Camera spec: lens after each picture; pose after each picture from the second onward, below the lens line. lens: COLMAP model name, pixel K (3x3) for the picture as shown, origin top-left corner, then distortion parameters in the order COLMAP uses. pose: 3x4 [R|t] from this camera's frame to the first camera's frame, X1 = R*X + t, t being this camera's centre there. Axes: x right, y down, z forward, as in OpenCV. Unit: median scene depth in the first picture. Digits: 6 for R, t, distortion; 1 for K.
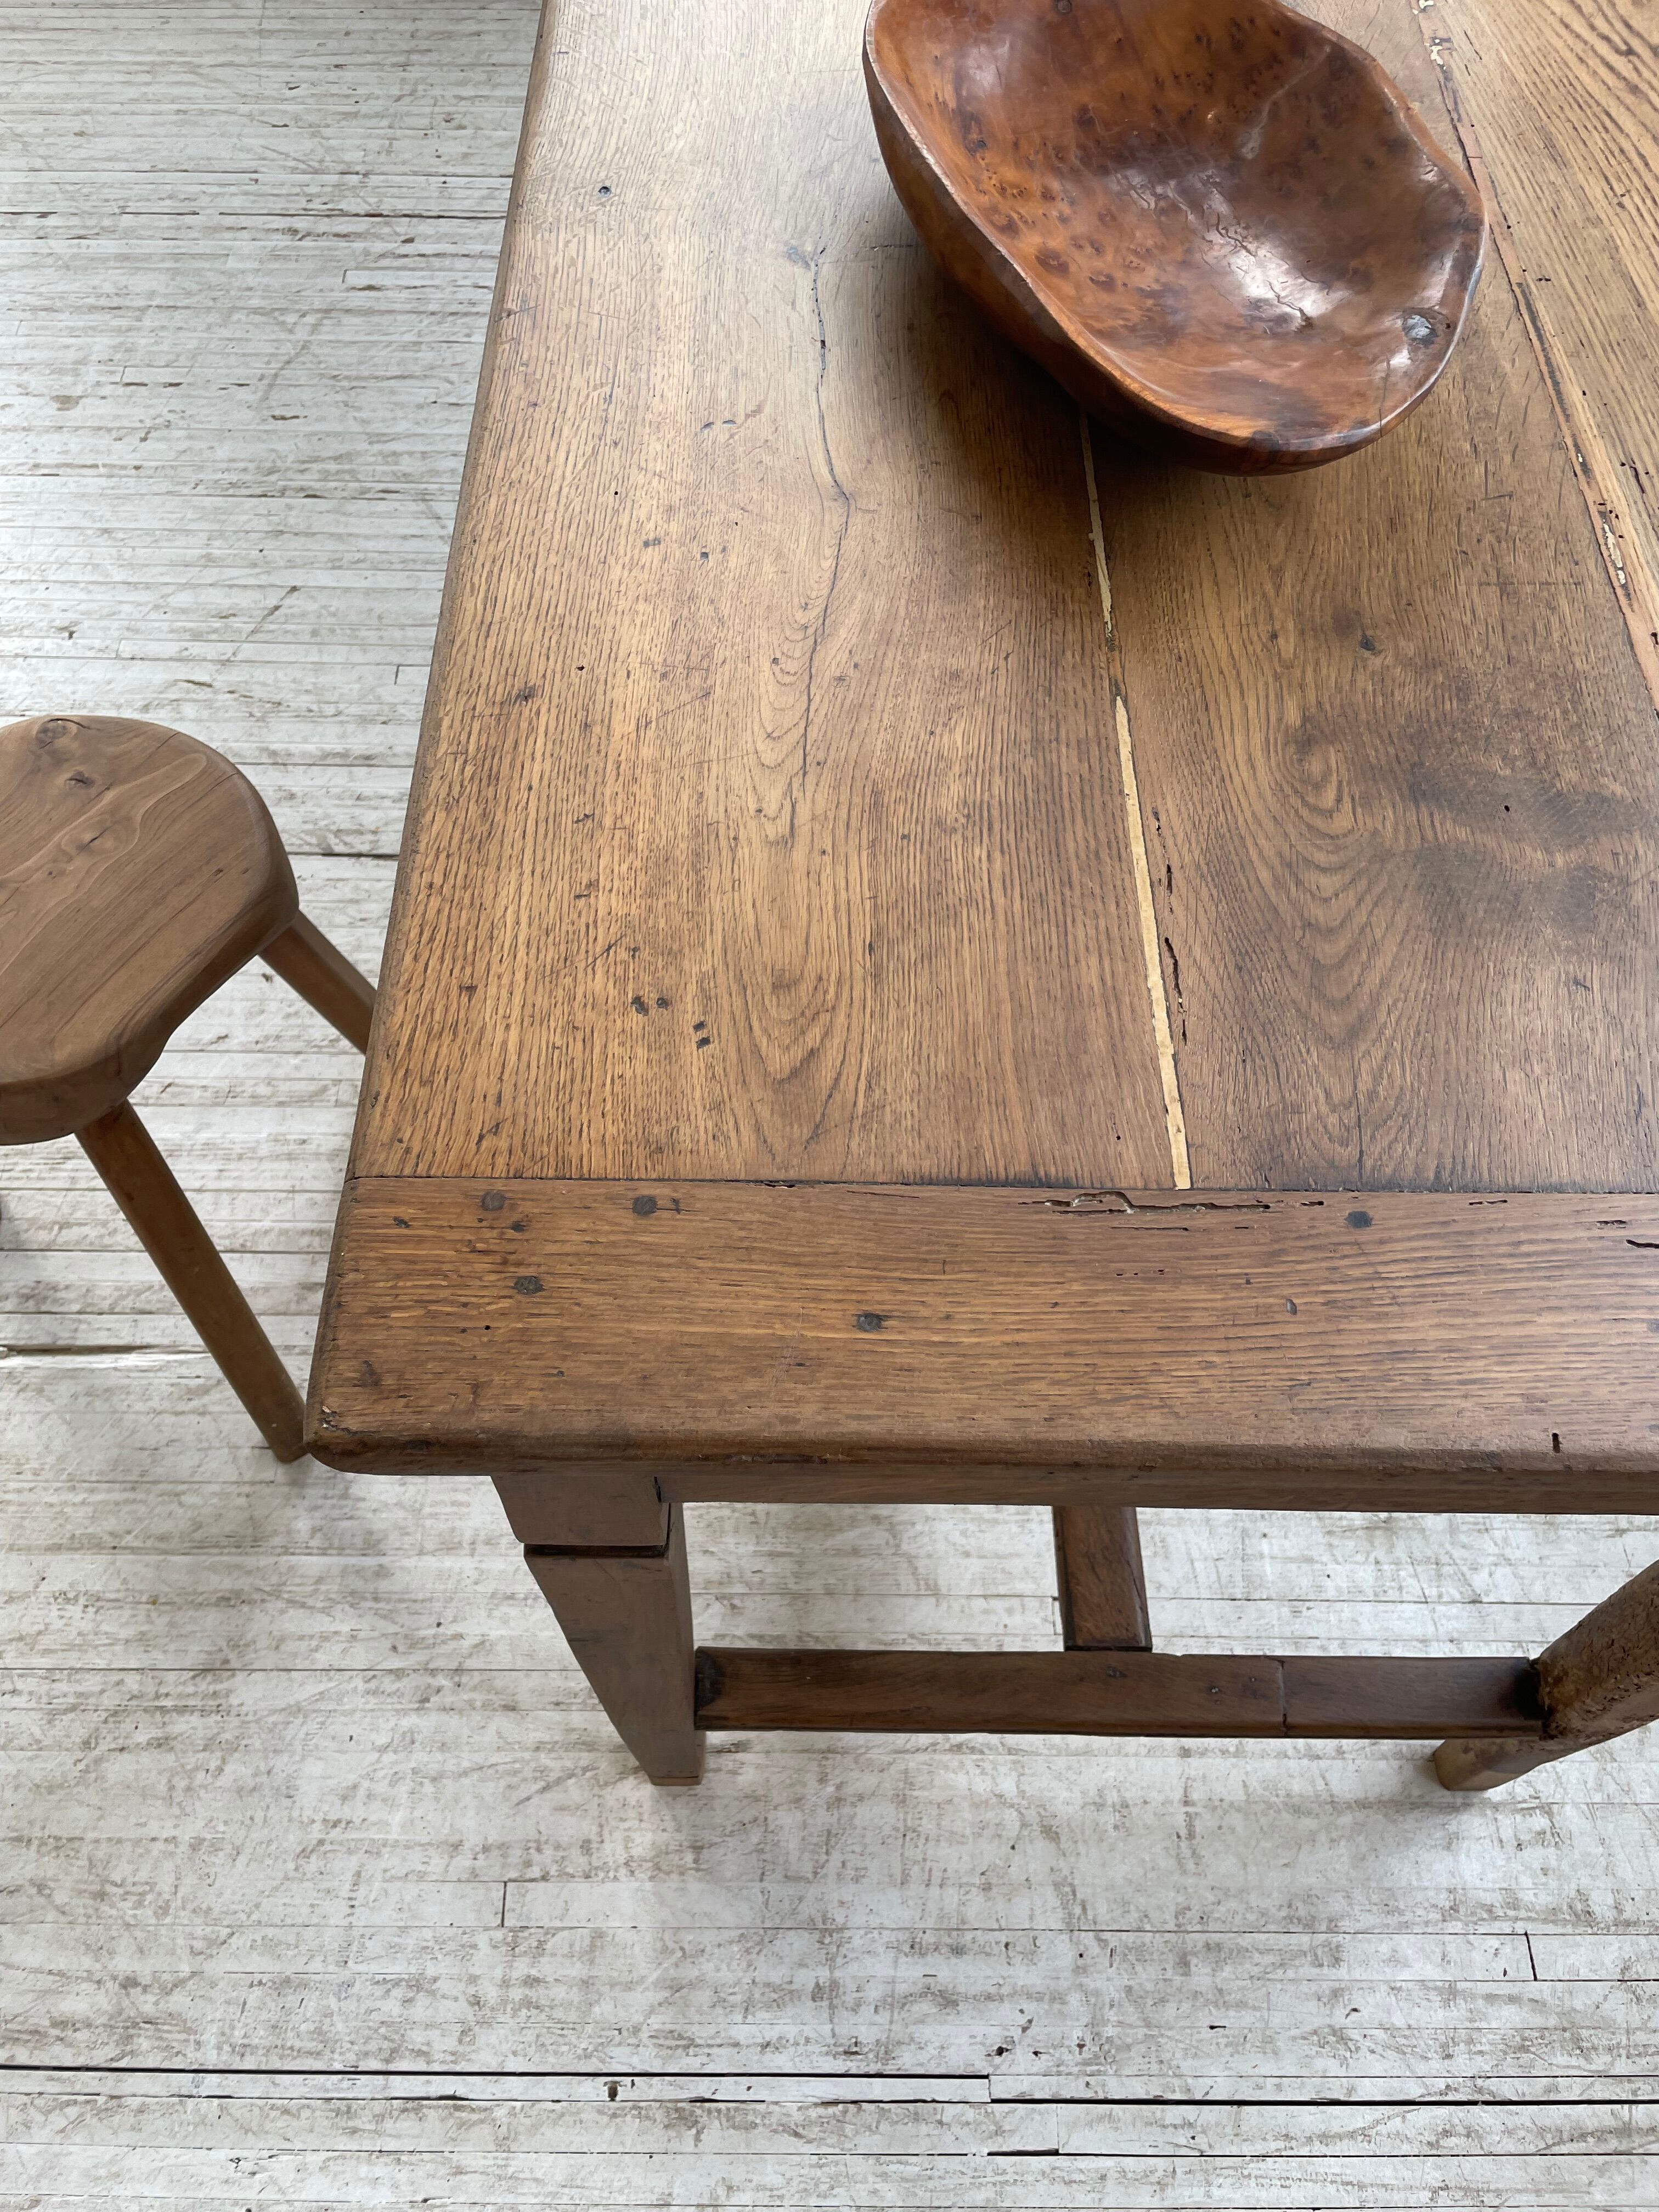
lens RADIAL K [[1682.9, 0, 804.7], [0, 1682.9, 1122.0], [0, 0, 1]] dist [0.081827, -0.114525]
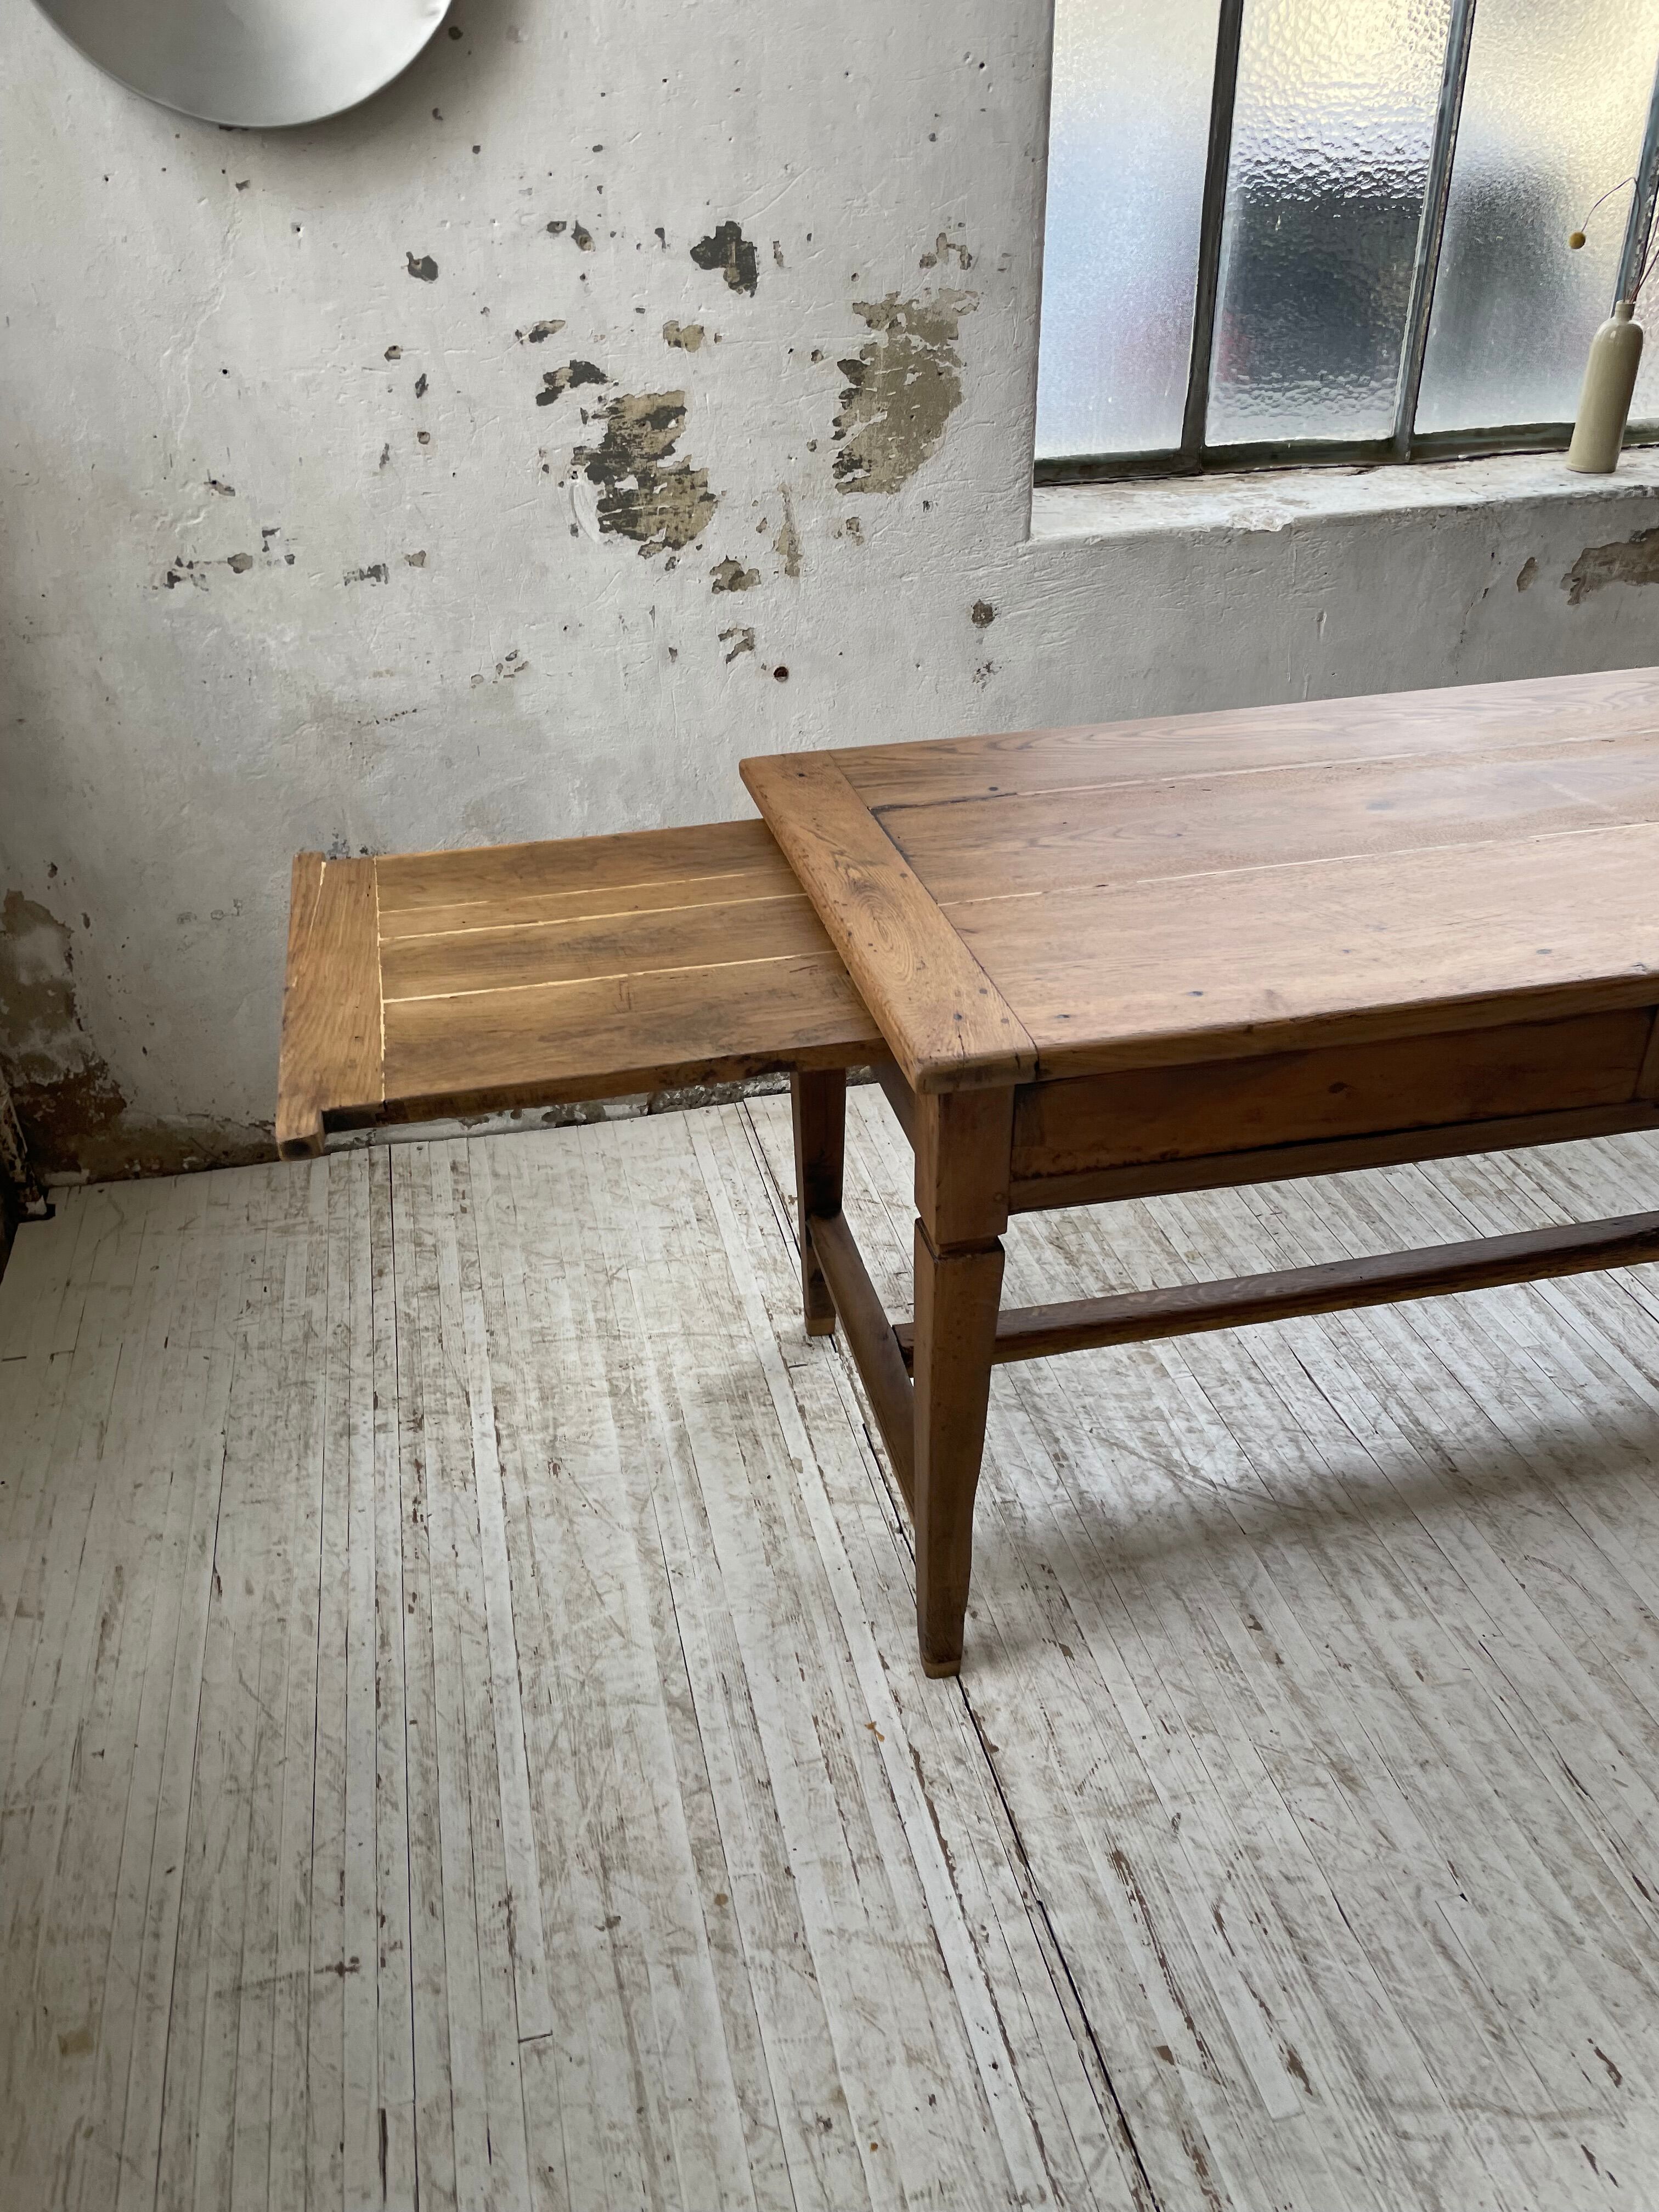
lens RADIAL K [[1678.8, 0, 850.0], [0, 1678.8, 1118.1], [0, 0, 1]] dist [0.086048, -0.118463]
pose [[-0.243448, -0.523902, 0.816248, -1.058558], [0.833187, 0.317855, 0.452512, -1.983378], [-0.496520, 0.790250, 0.359127, 1.044966]]
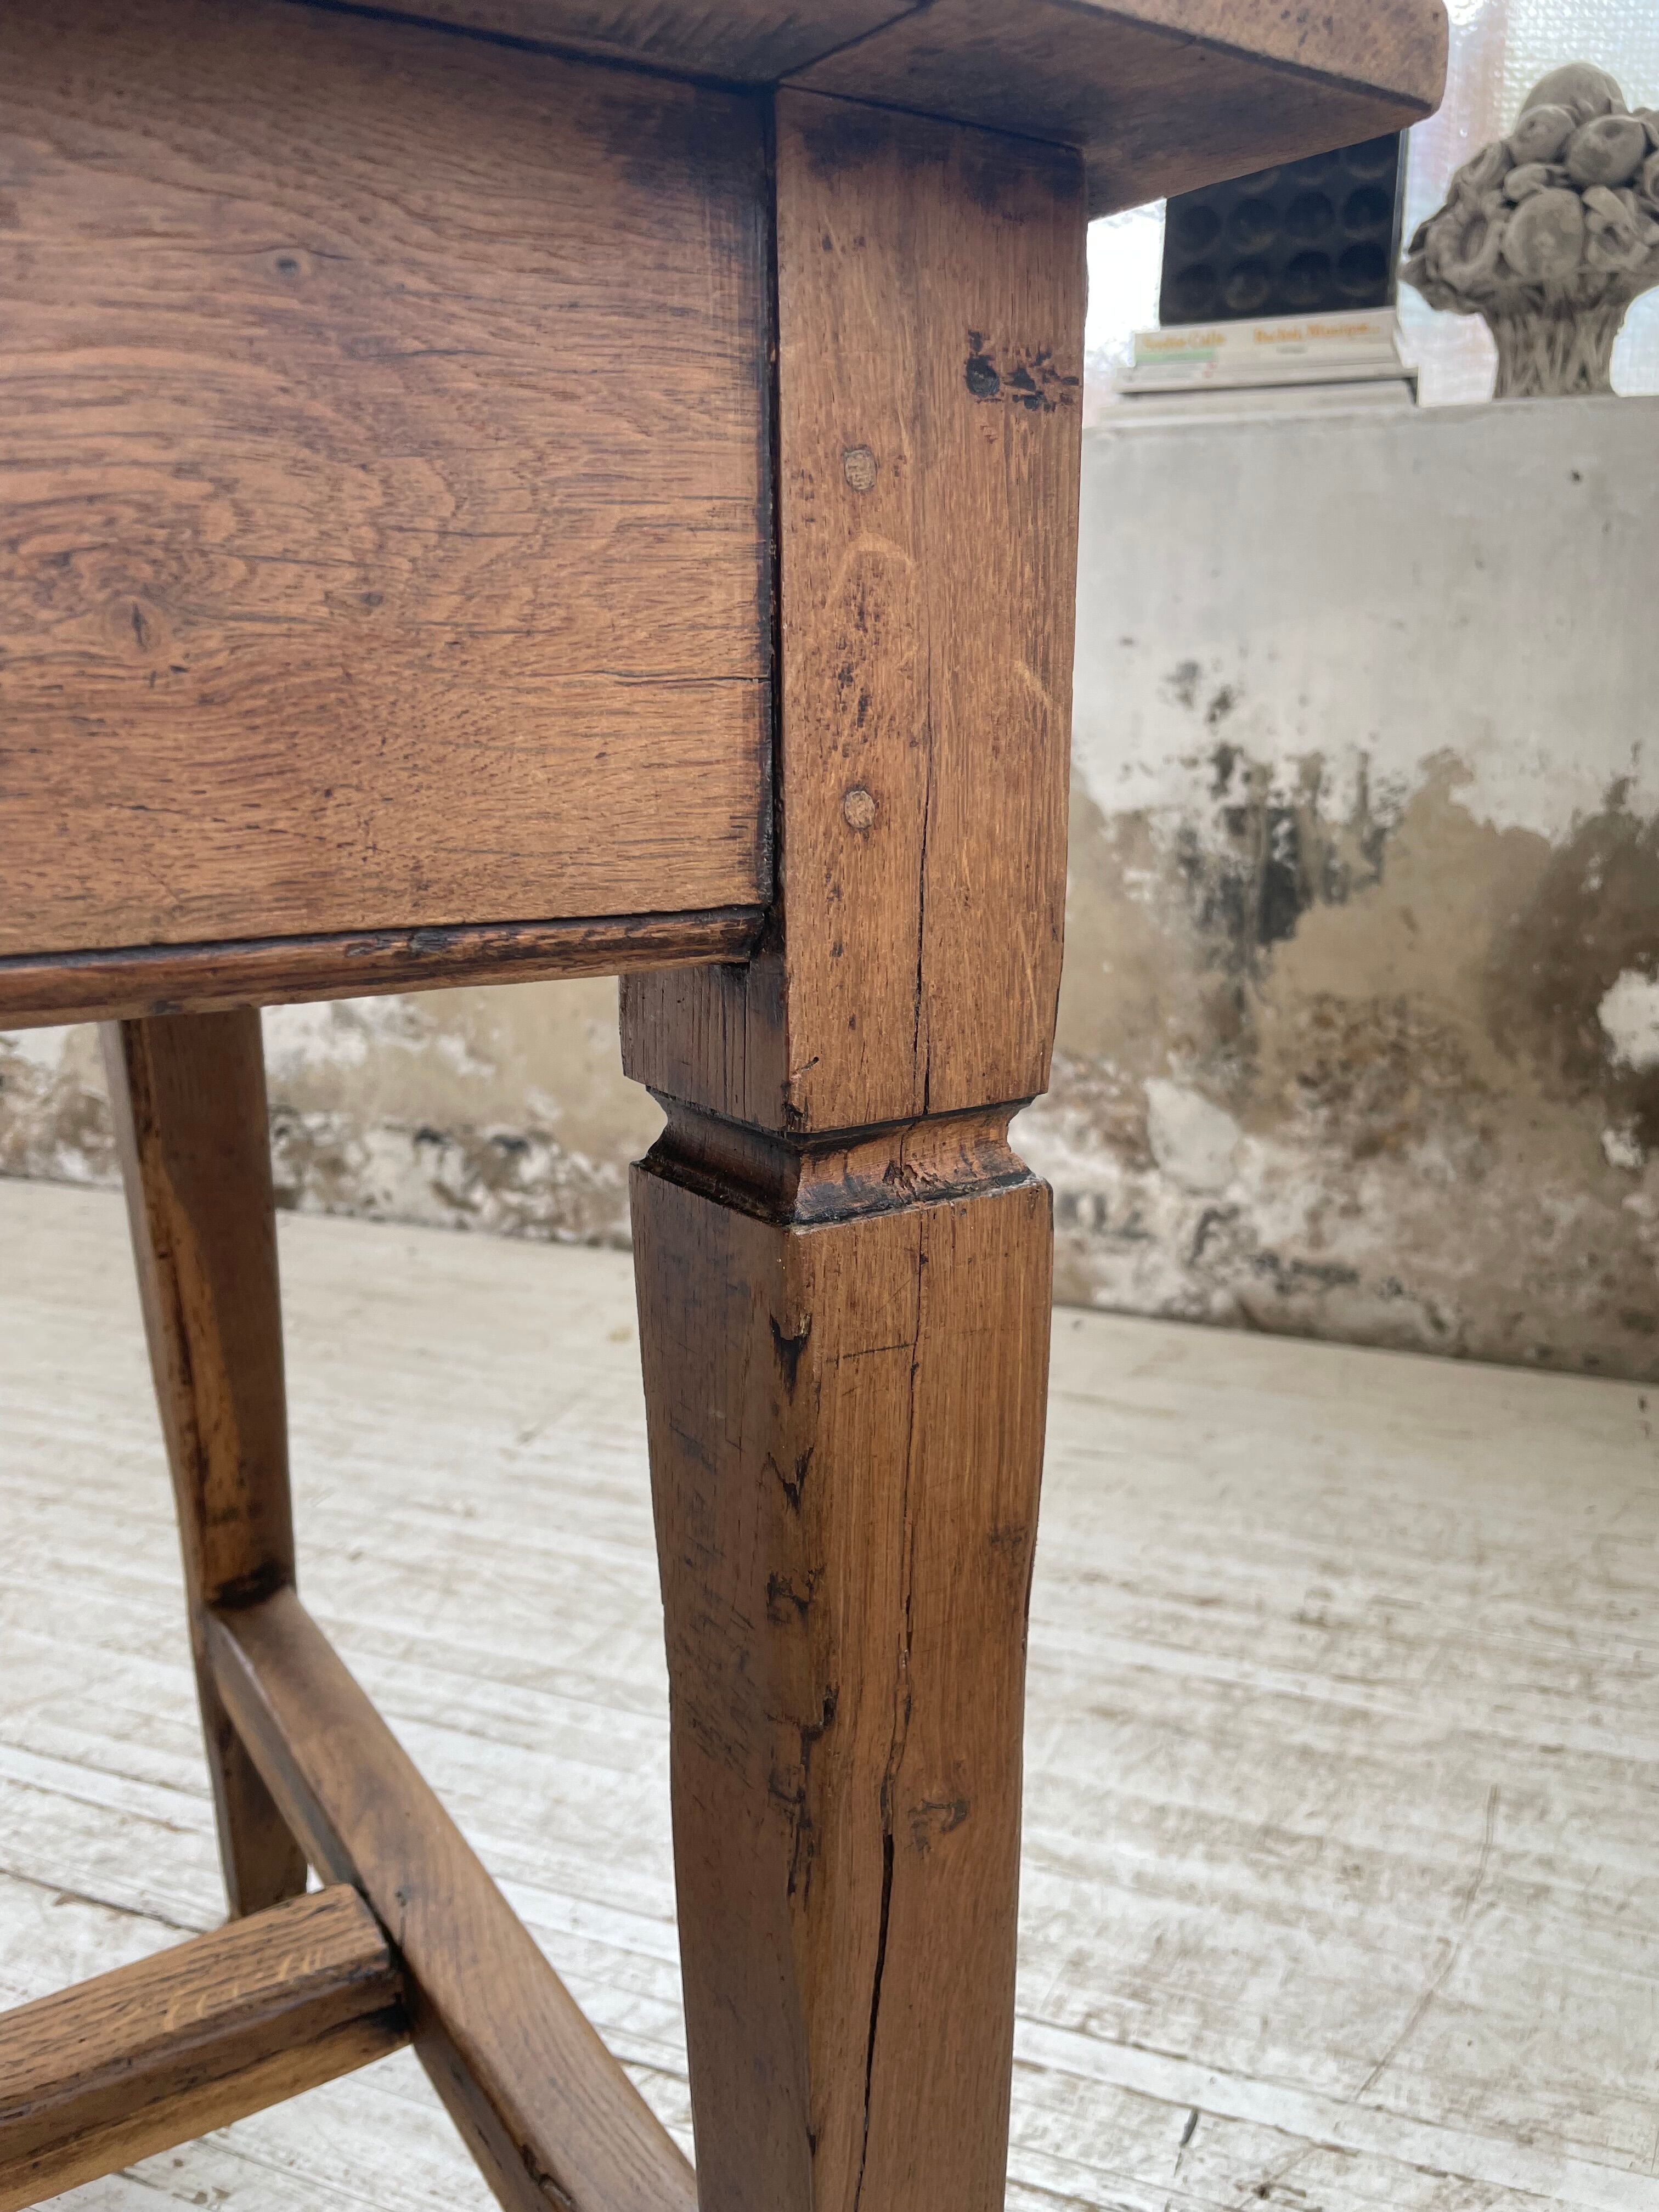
lens RADIAL K [[1682.9, 0, 849.7], [0, 1682.9, 1105.4], [0, 0, 1]] dist [0.081827, -0.114525]
pose [[0.940686, 0.072719, -0.331394, 0.445721], [-0.287110, 0.691045, -0.663344, -0.860970], [0.180770, 0.719145, 0.670935, 1.191233]]
